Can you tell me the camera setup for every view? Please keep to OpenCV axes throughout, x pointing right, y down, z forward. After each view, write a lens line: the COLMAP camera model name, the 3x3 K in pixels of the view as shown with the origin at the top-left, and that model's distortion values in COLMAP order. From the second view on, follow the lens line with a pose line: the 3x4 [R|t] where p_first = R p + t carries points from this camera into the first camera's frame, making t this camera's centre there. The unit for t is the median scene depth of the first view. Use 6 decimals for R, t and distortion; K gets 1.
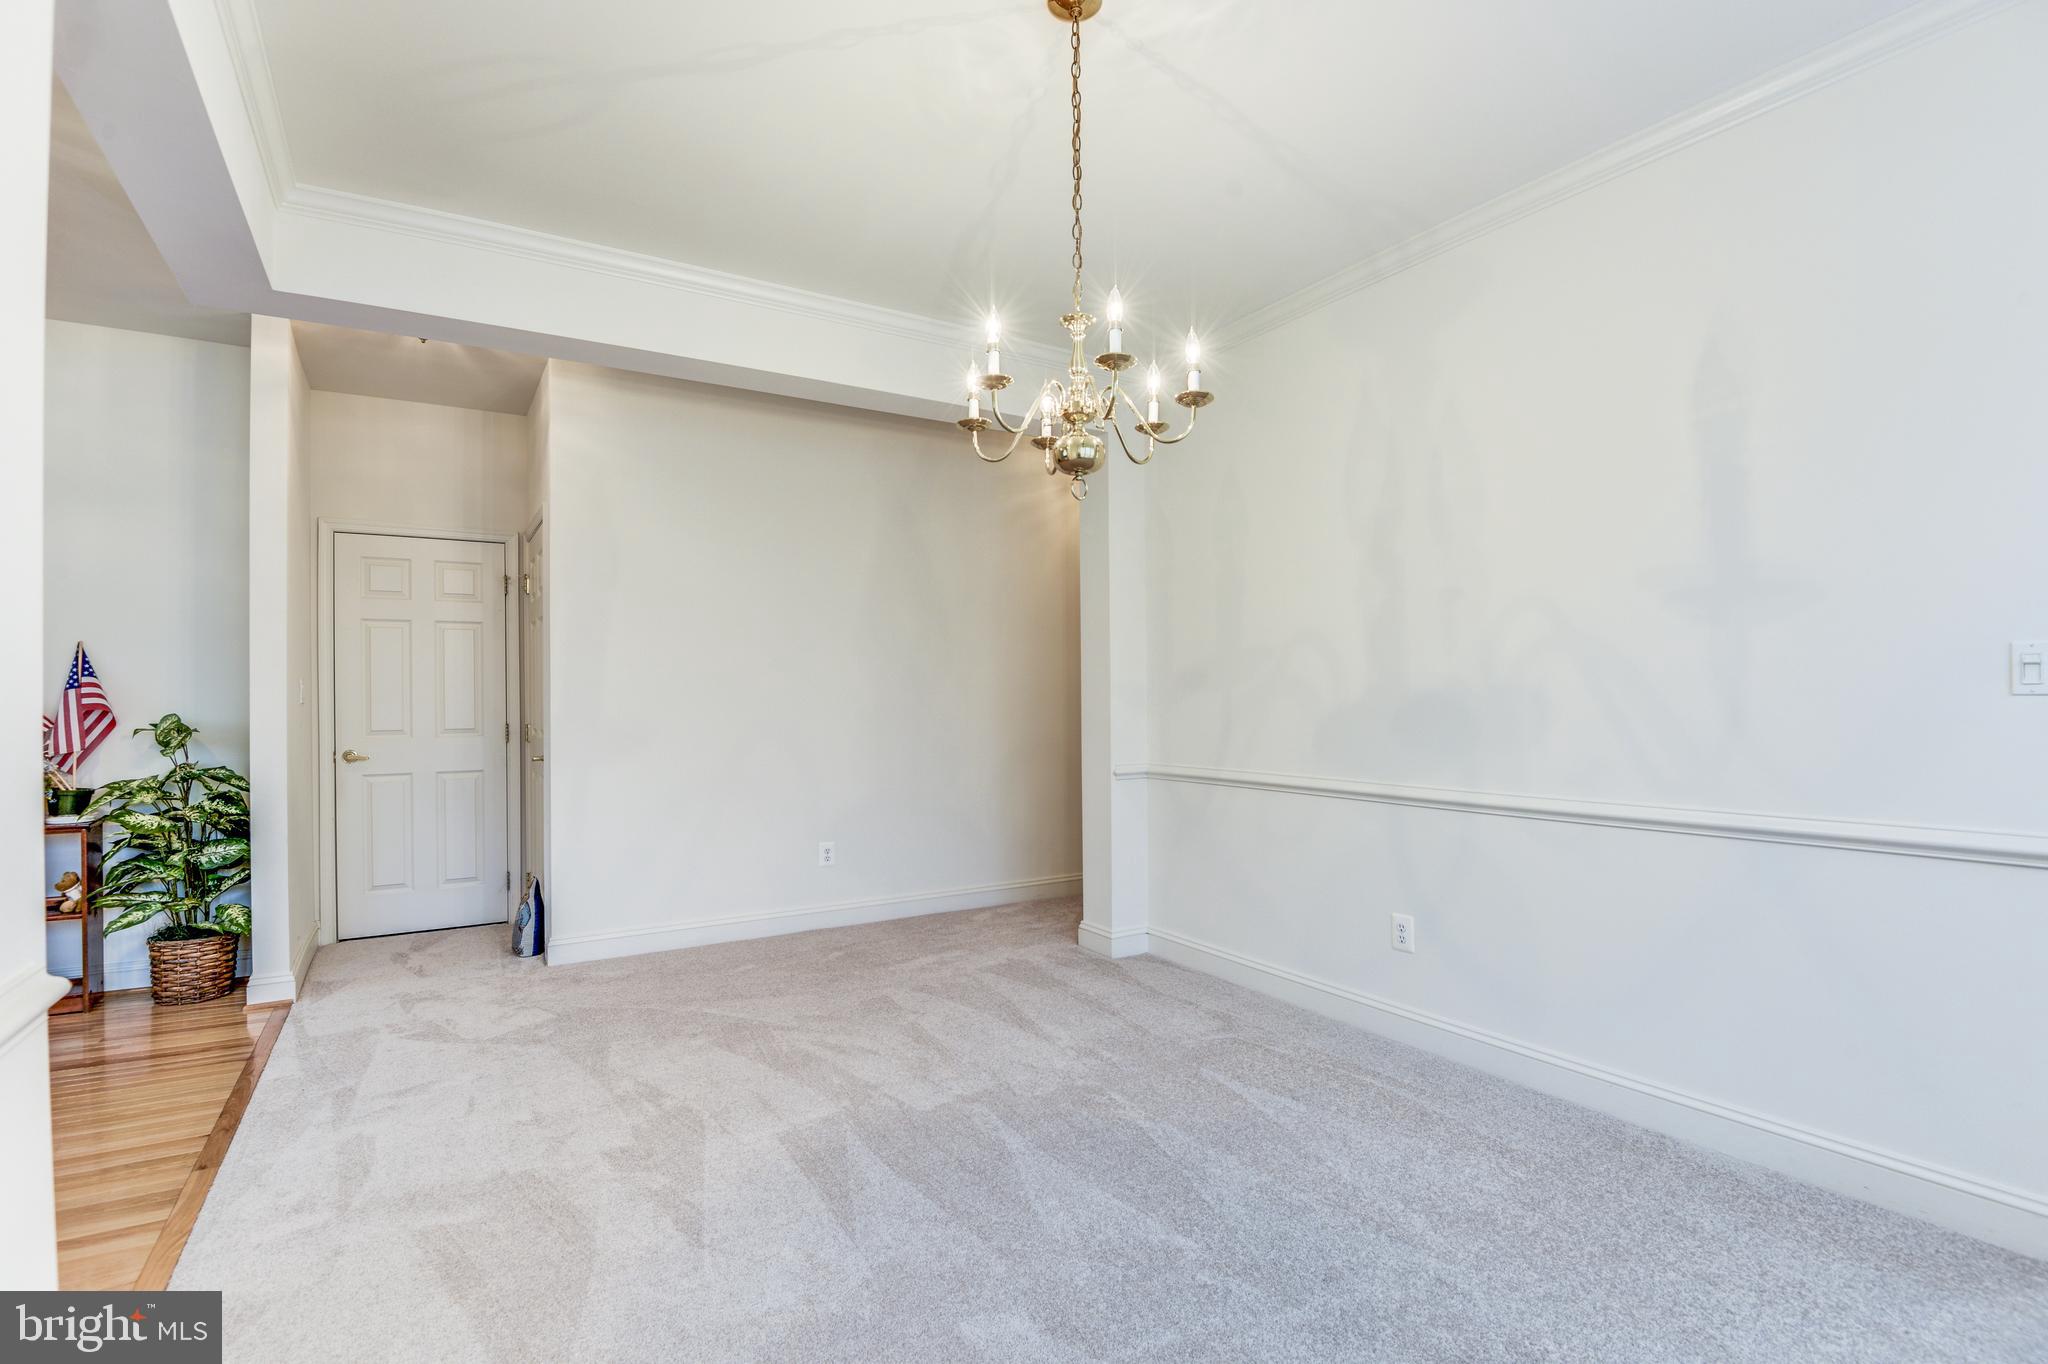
lens RADIAL K [[944.1, 0, 1024.0], [0, 944.1, 682.0], [0, 0, 1]] dist [-0.042356, 0.000024]
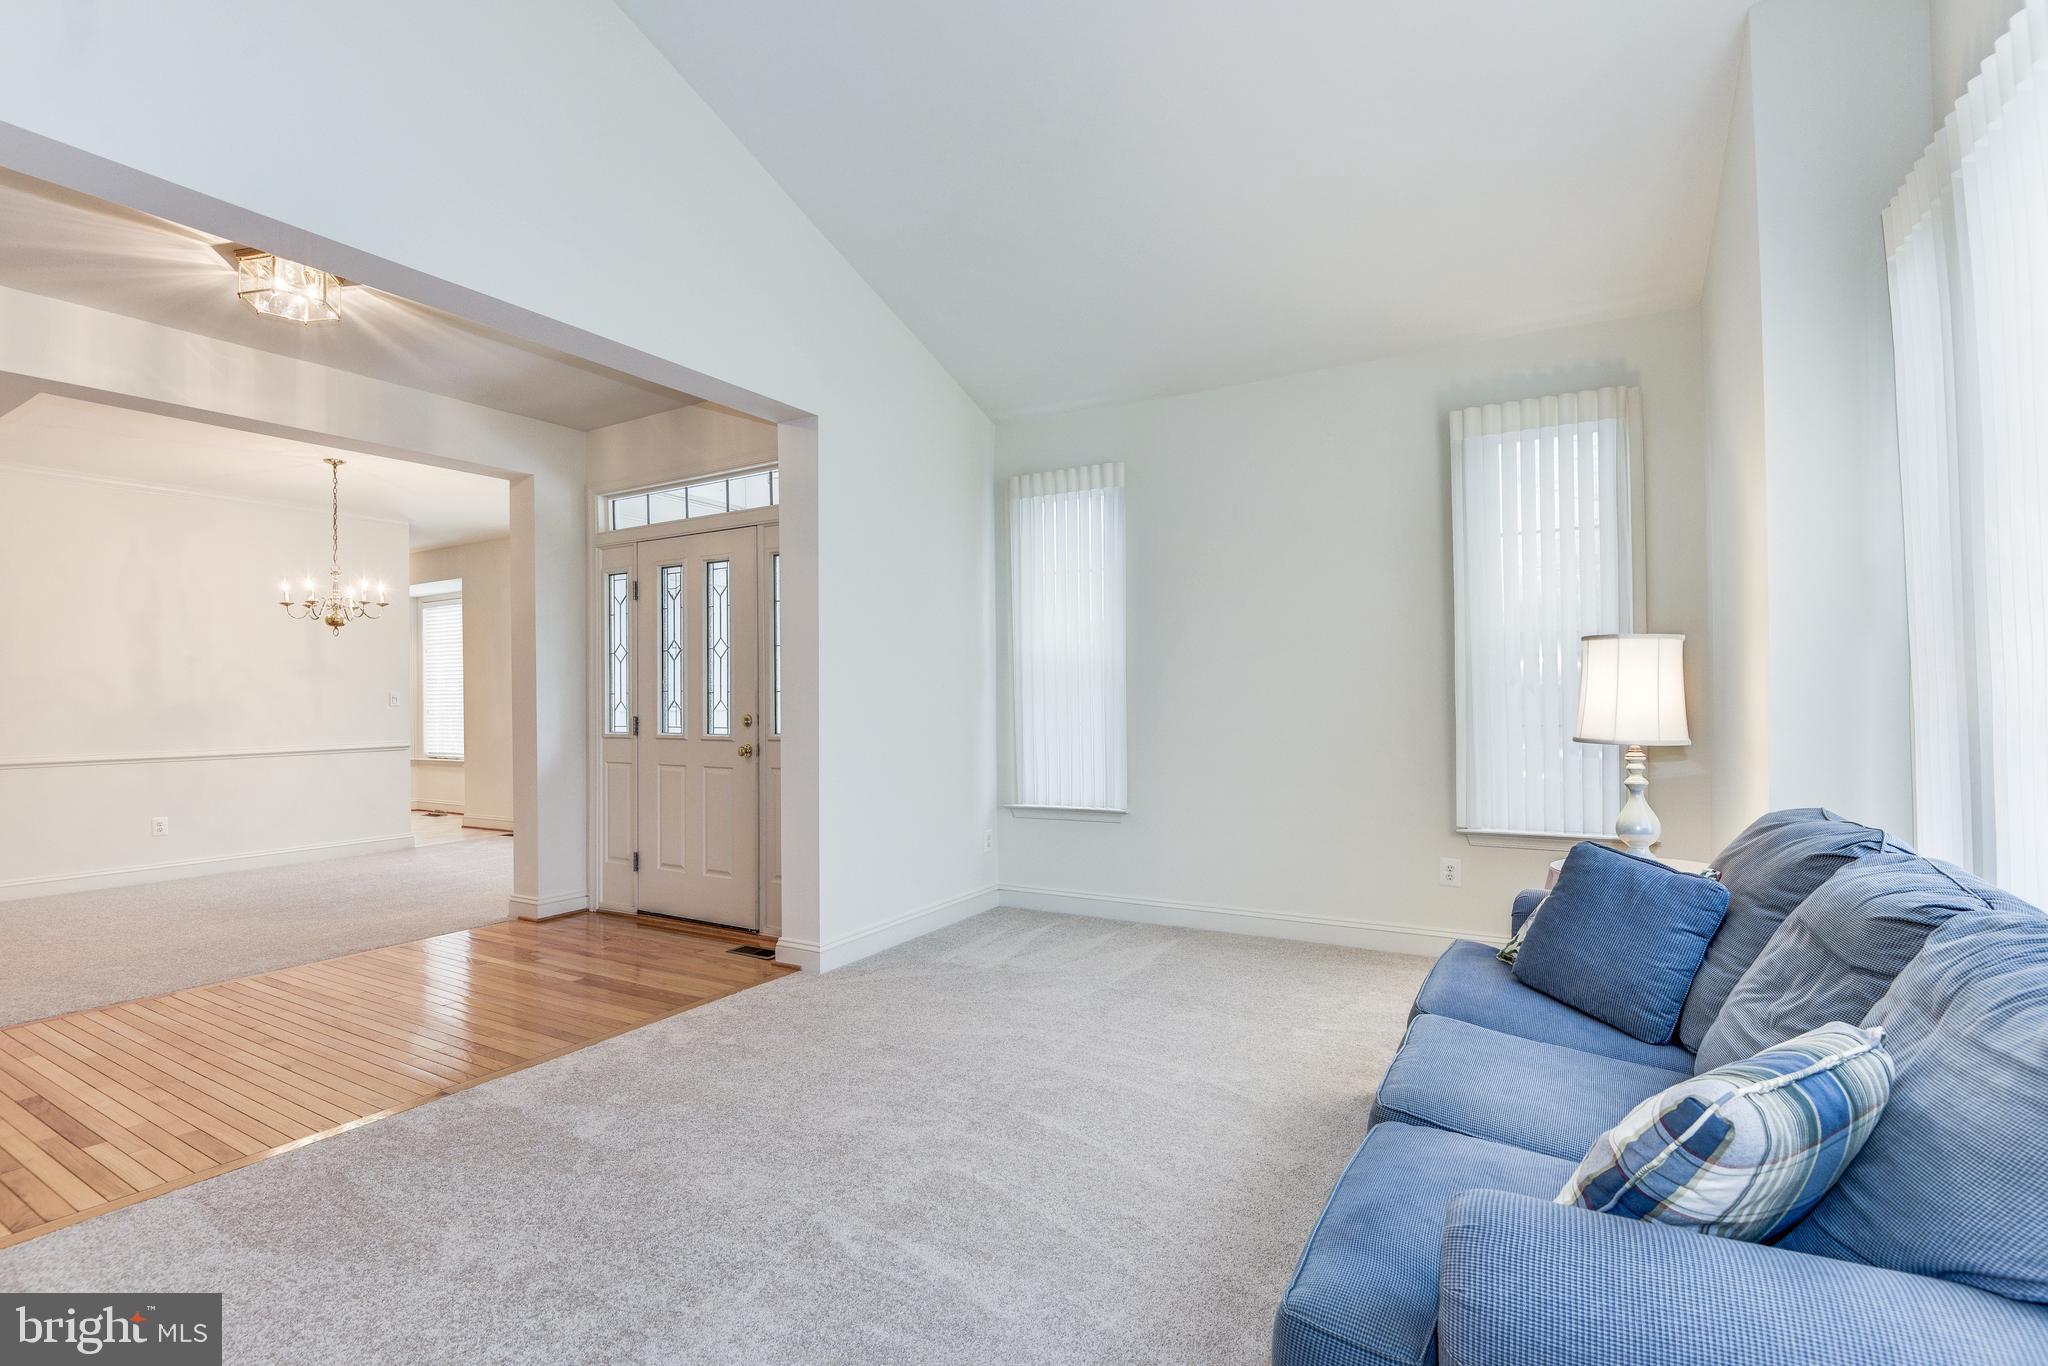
lens RADIAL K [[982.0, 0, 1024.0], [0, 982.0, 683.0], [0, 0, 1]] dist [0.000170, 0.000014]
pose [[-0.453416, 0.020913, 0.891054, -2.298283], [0.002978, 0.999755, -0.021949, 0.015188], [-0.891294, -0.007299, -0.453367, 0.315718]]
